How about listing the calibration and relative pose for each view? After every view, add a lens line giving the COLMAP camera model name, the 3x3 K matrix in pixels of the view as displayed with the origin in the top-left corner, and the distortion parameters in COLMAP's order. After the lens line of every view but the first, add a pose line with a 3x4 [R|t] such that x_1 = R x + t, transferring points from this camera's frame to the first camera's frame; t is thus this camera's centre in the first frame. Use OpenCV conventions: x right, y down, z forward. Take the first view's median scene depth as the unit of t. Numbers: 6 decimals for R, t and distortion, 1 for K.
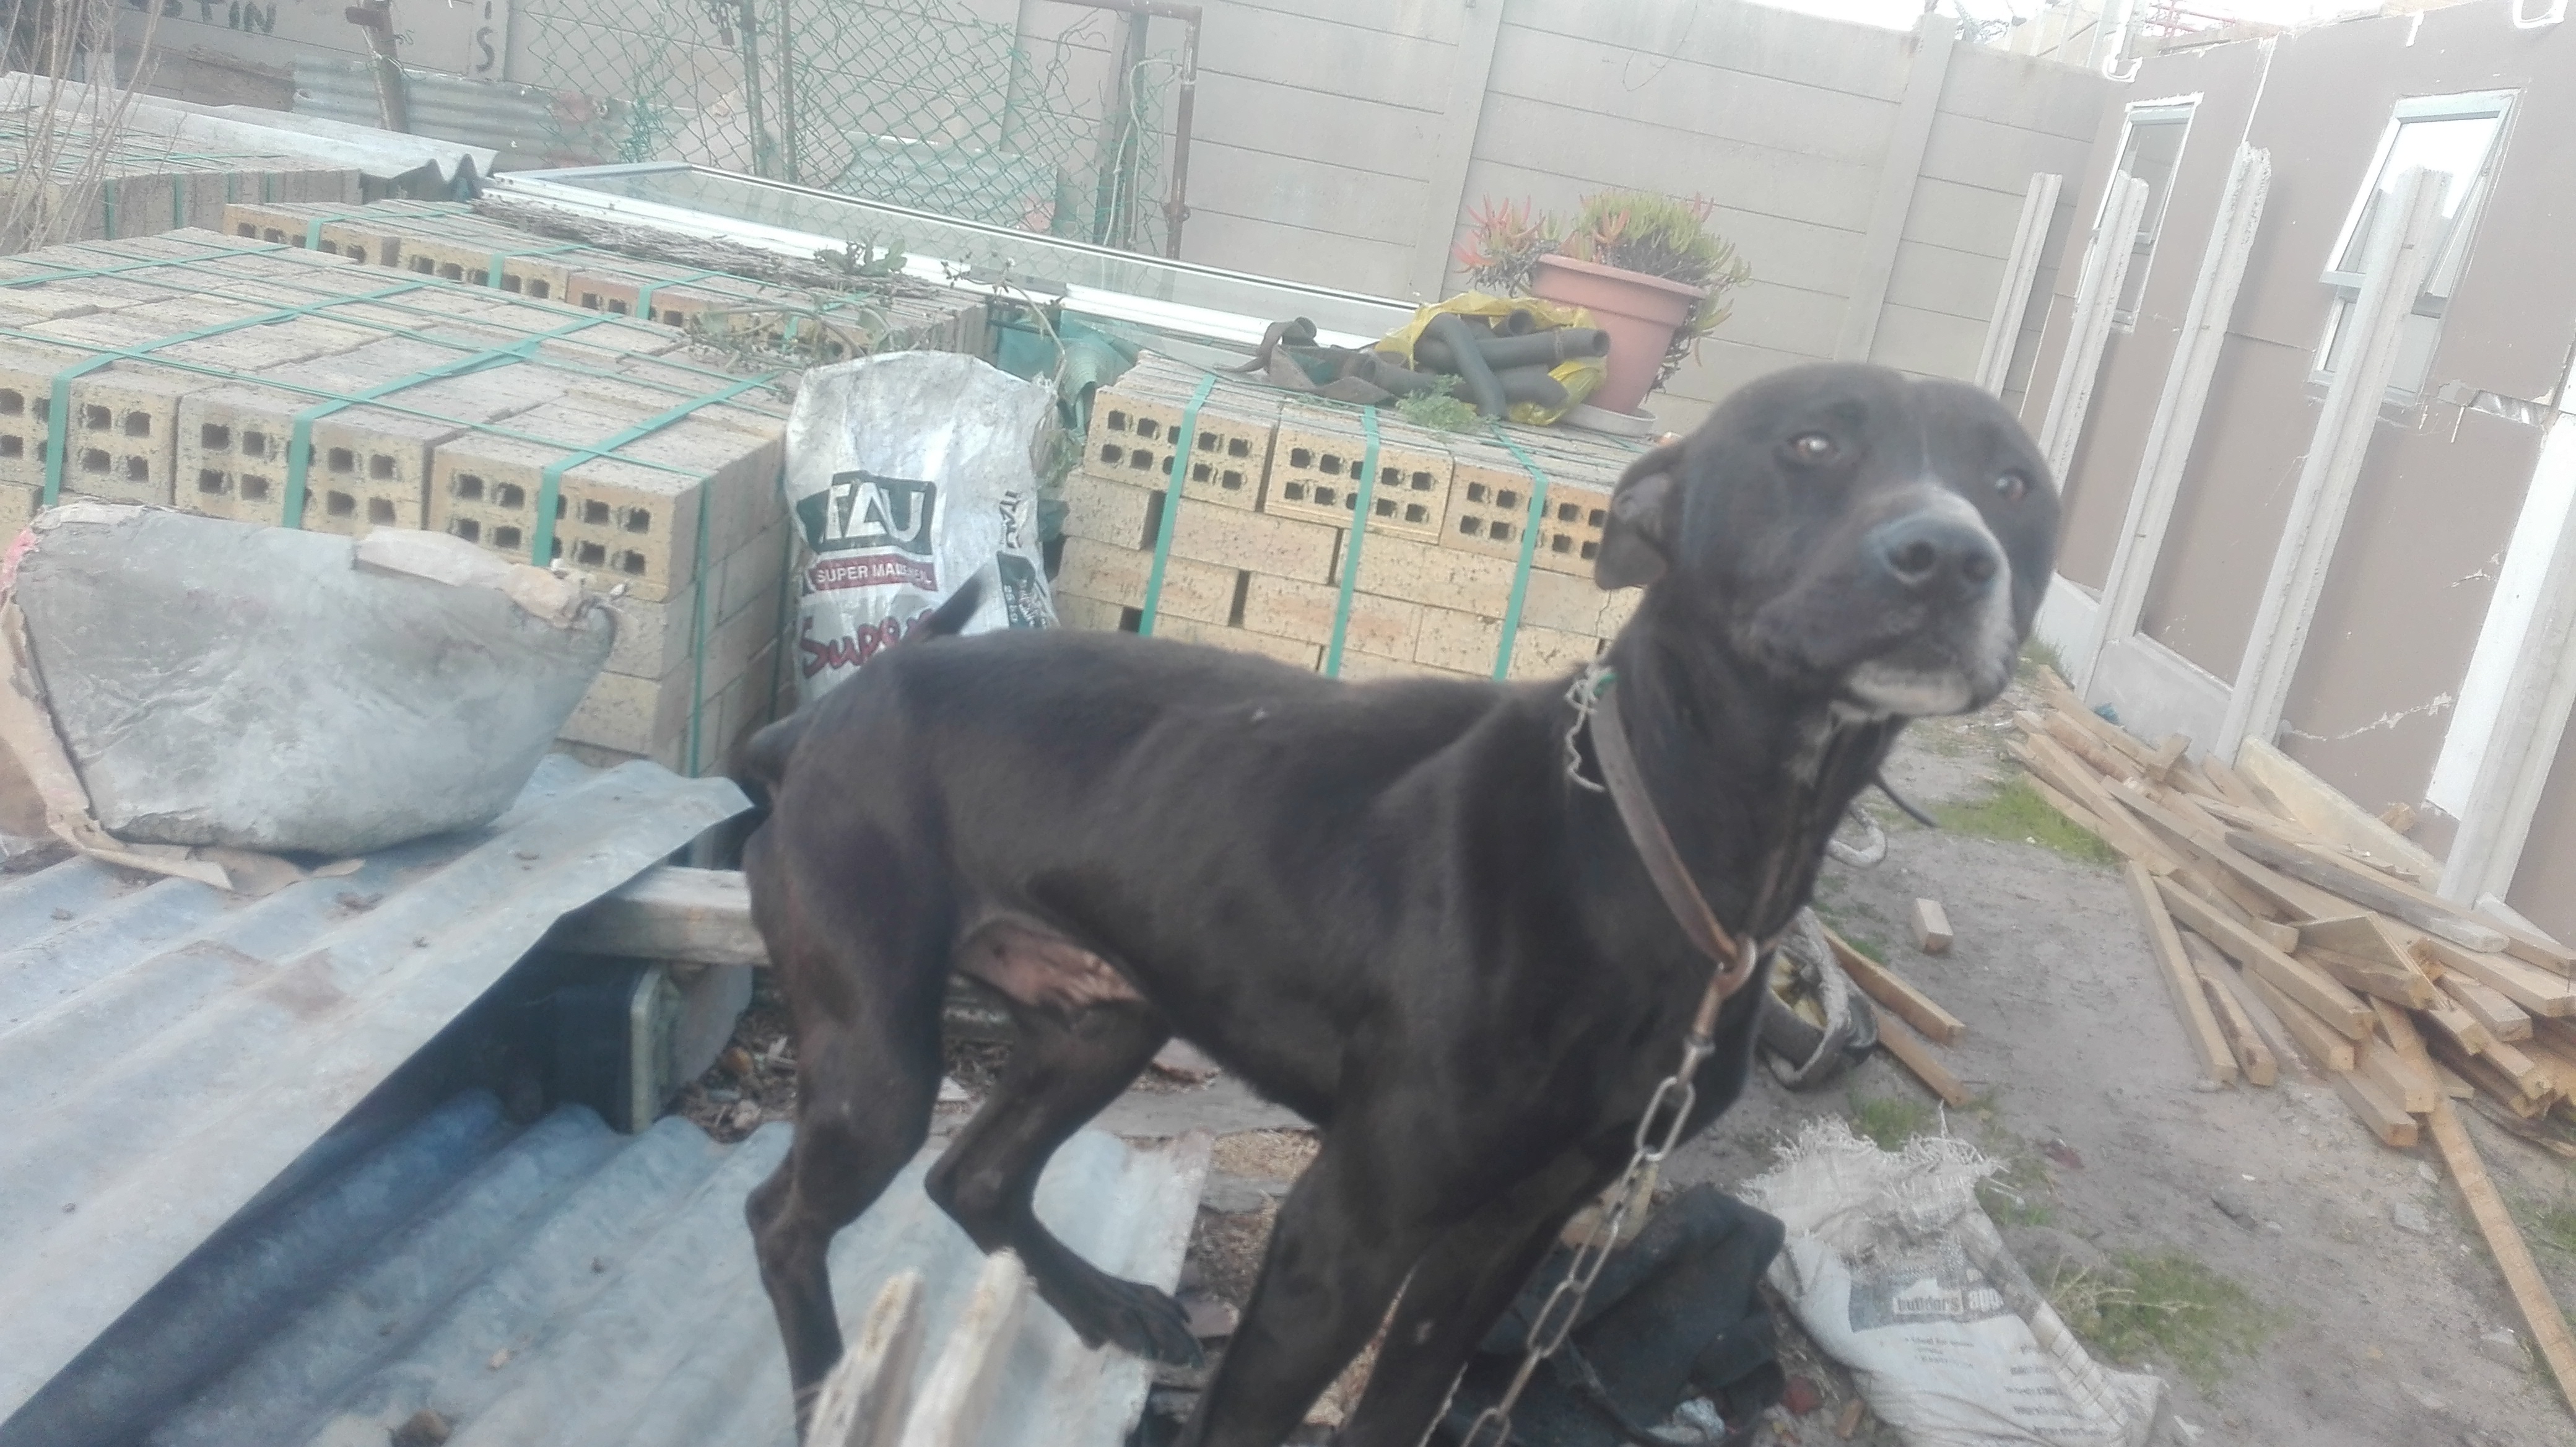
lens RADIAL K [[2088.3, 0, 1288.0], [0, 2088.3, 757.2], [0, 0, 1]] dist [0.059437, -0.090434]
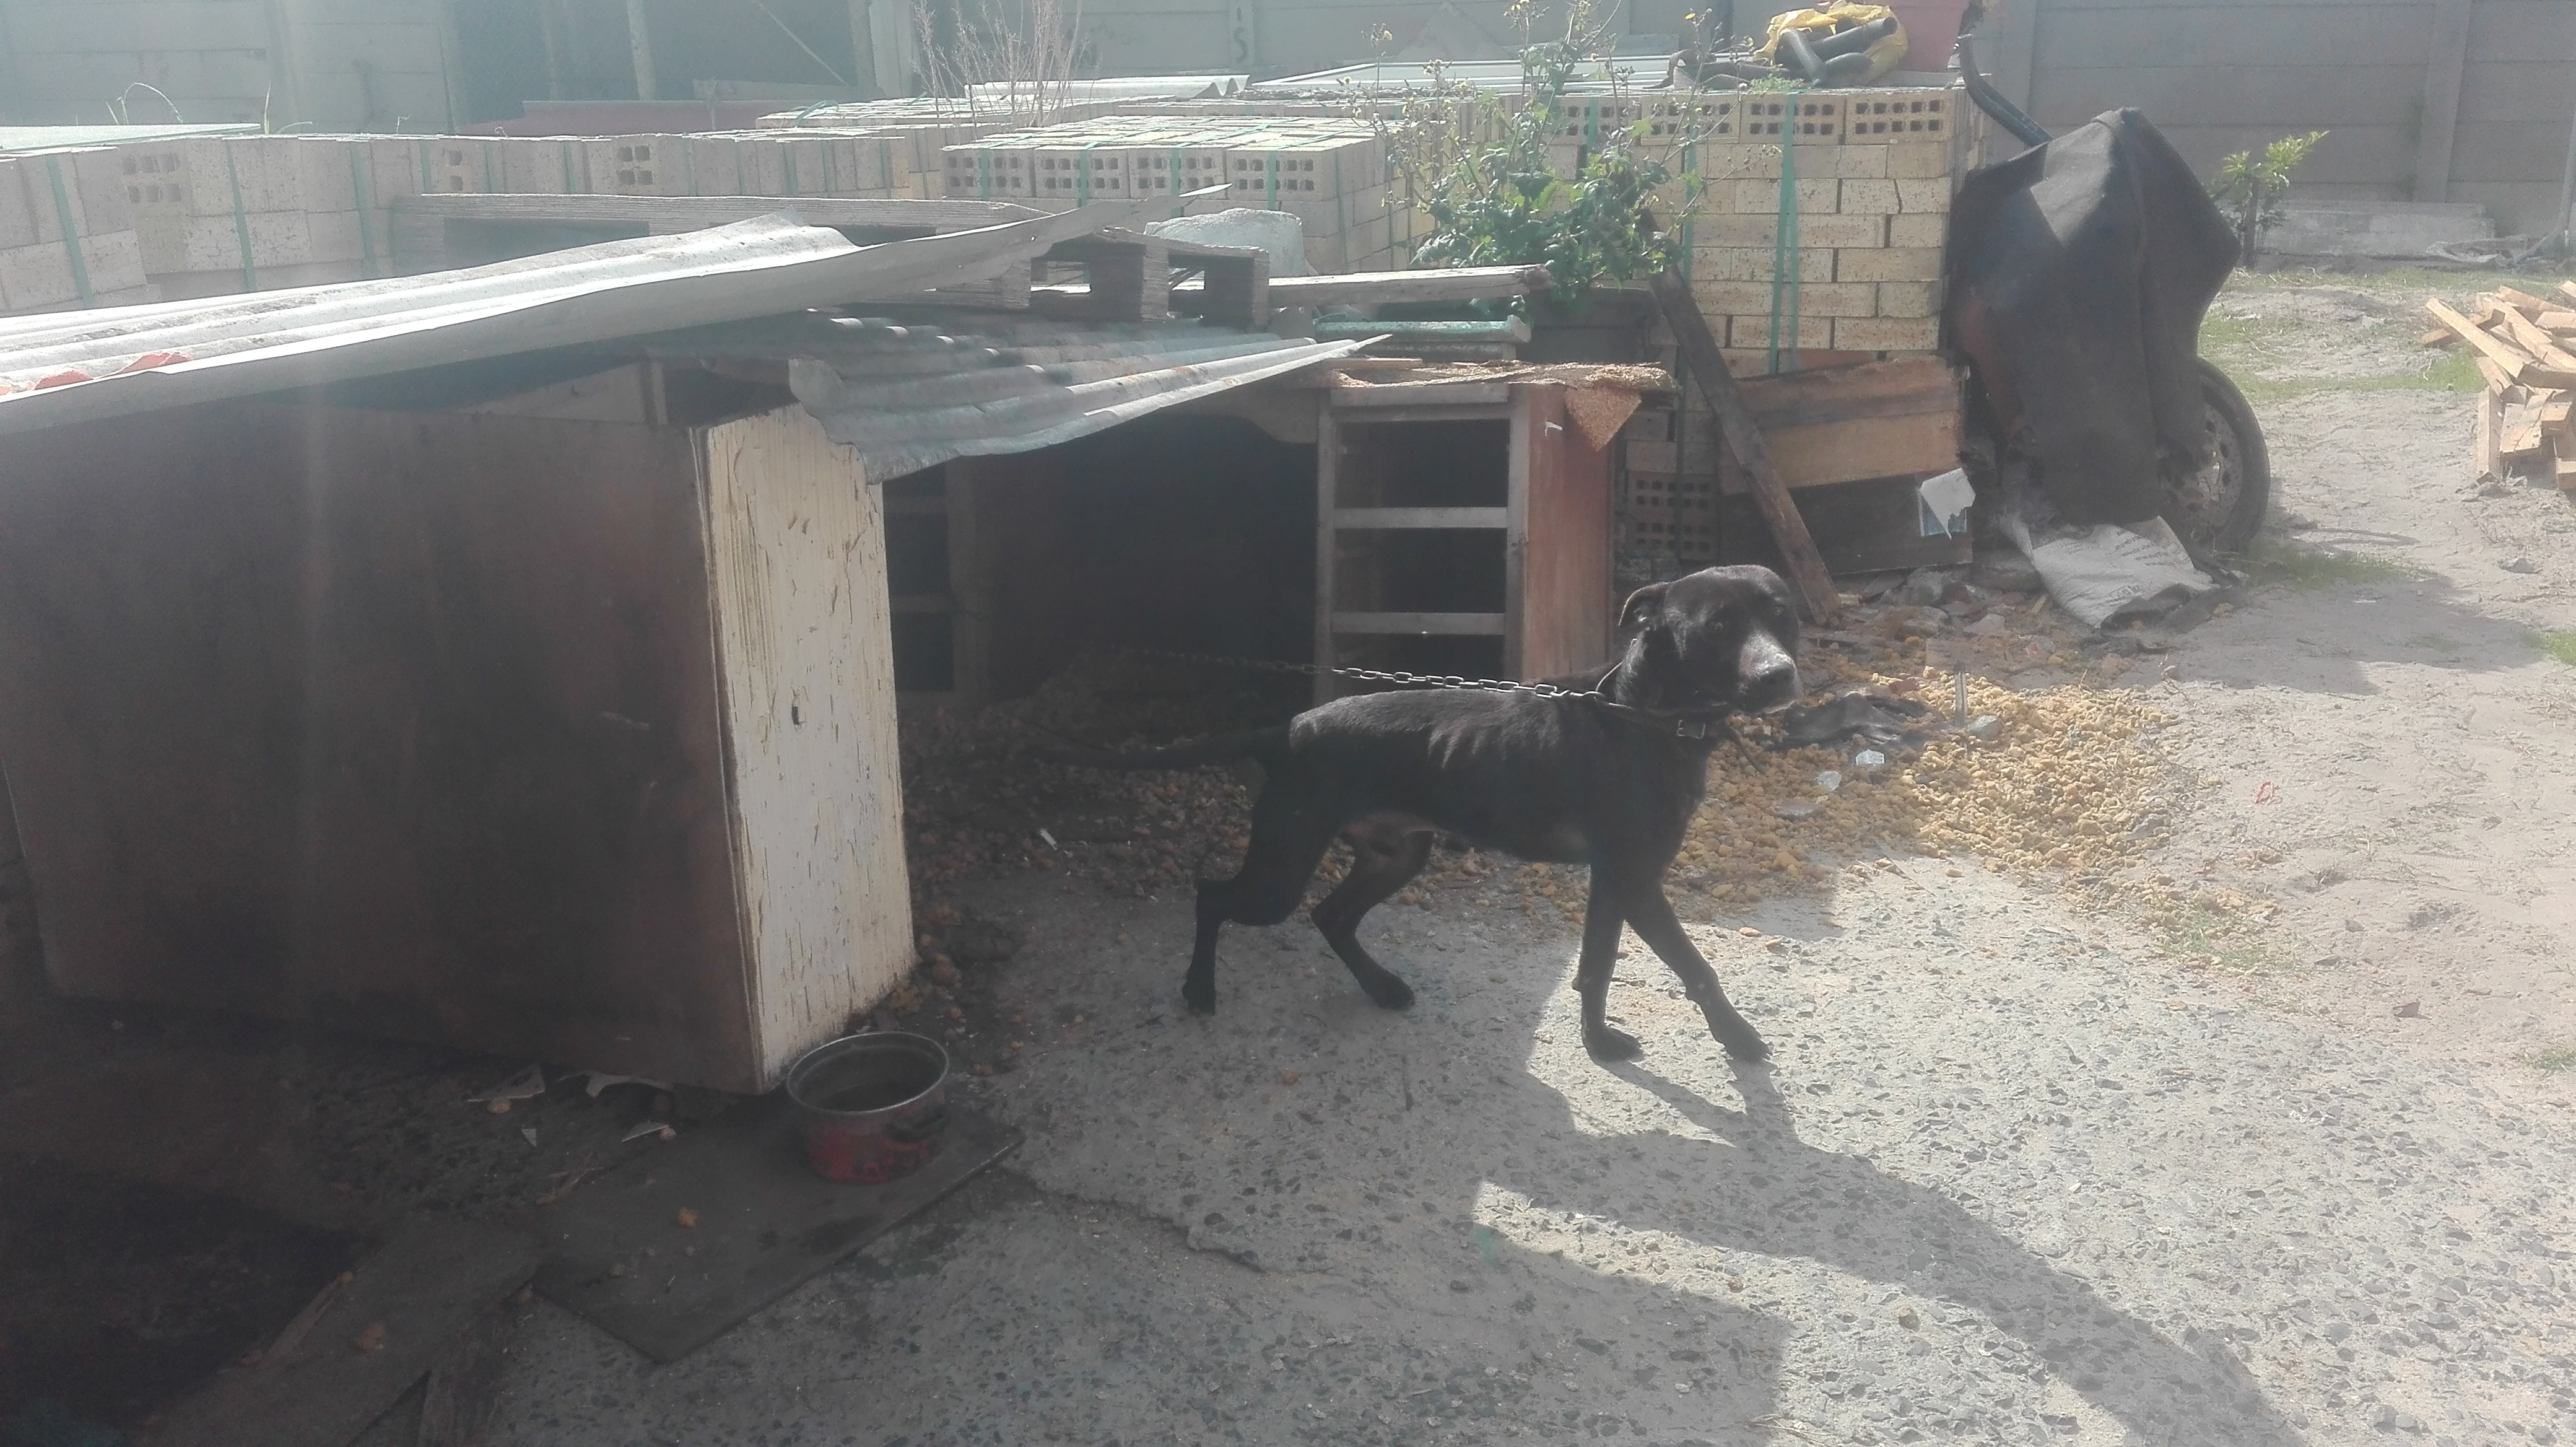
lens RADIAL K [[2129.2, 0, 1288.0], [0, 2129.2, 723.5], [0, 0, 1]] dist [0.121067, -0.232899]
pose [[0.928890, -0.104021, -0.355447, 0.341288], [0.104452, 0.994366, -0.018035, 0.416860], [0.355321, -0.020375, 0.934522, -0.946991]]
